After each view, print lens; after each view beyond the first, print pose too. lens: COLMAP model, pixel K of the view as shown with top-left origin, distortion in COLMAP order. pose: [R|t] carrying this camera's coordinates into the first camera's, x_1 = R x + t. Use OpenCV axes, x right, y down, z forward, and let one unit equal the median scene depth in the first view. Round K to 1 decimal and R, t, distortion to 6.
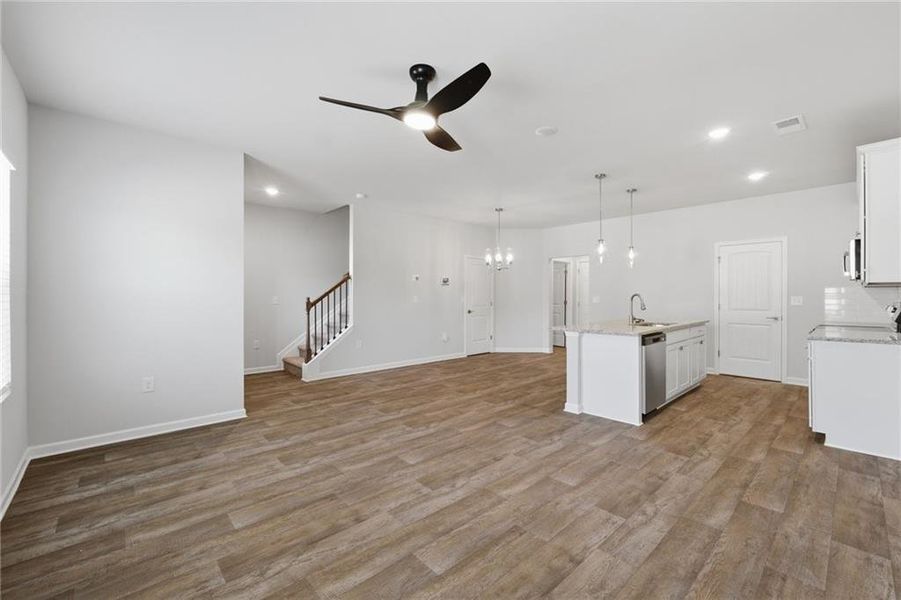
lens RADIAL K [[380.3, 0, 444.9], [0, 380.3, 307.3], [0, 0, 1]] dist [-0.019667, 0.006160]
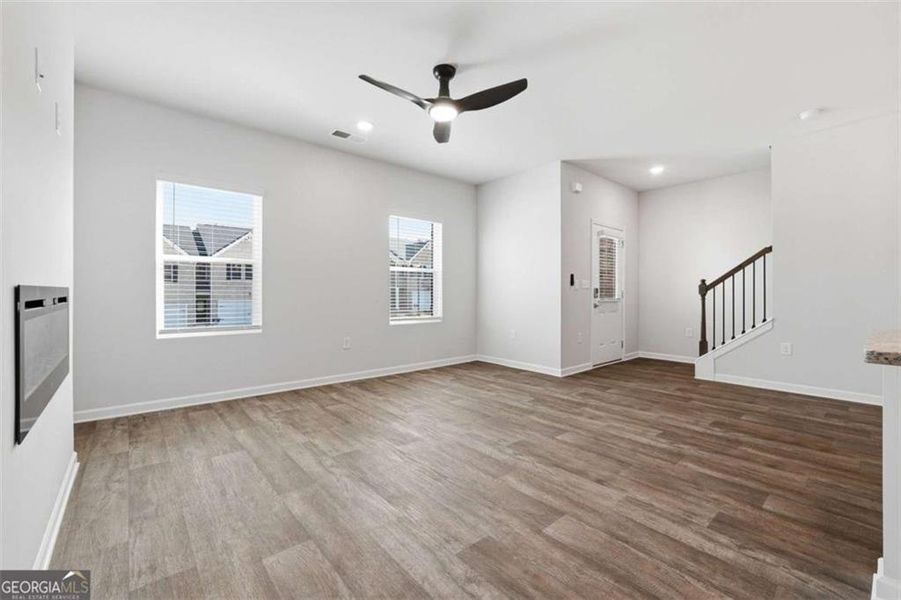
lens RADIAL K [[380.3, 0, 445.5], [0, 380.3, 297.7], [0, 0, 1]] dist [-0.019667, 0.006160]
pose [[-0.041183, 0.007369, -0.999124, 0.601066], [-0.029407, 0.999531, 0.008584, 0.030884], [0.998719, 0.029734, -0.040947, 0.569116]]
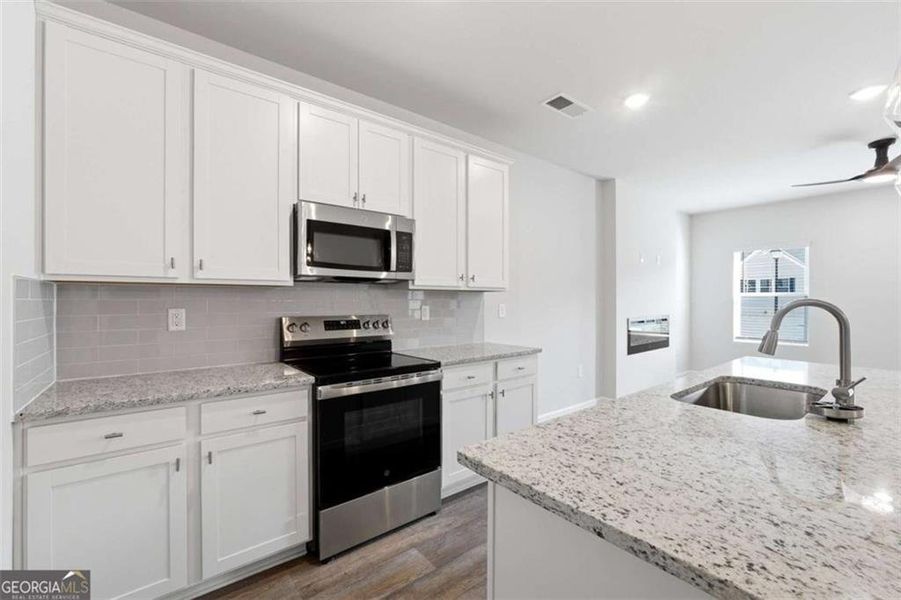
lens RADIAL K [[380.3, 0, 442.1], [0, 380.3, 299.2], [0, 0, 1]] dist [-0.019667, 0.006160]
pose [[-0.996477, -0.000621, 0.083864, 0.784467], [0.001293, 0.999740, 0.022761, -0.042162], [-0.083857, 0.022789, -0.996217, 1.342257]]
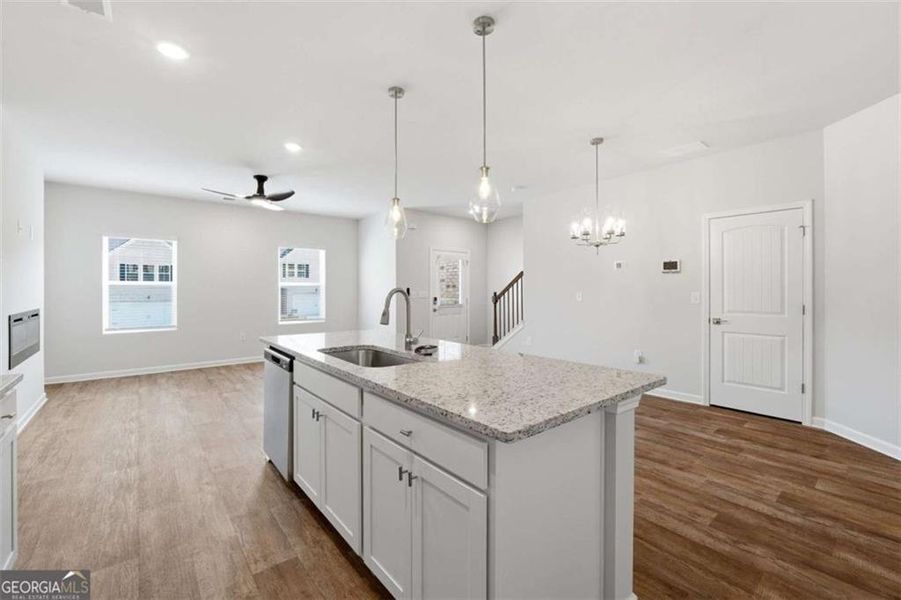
lens RADIAL K [[380.3, 0, 445.6], [0, 380.3, 291.1], [0, 0, 1]] dist [-0.019667, 0.006160]
pose [[-0.059176, 0.001968, -0.998246, 1.005432], [-0.027454, 0.999617, 0.003598, -0.034351], [0.997870, 0.027619, -0.059099, 1.114828]]
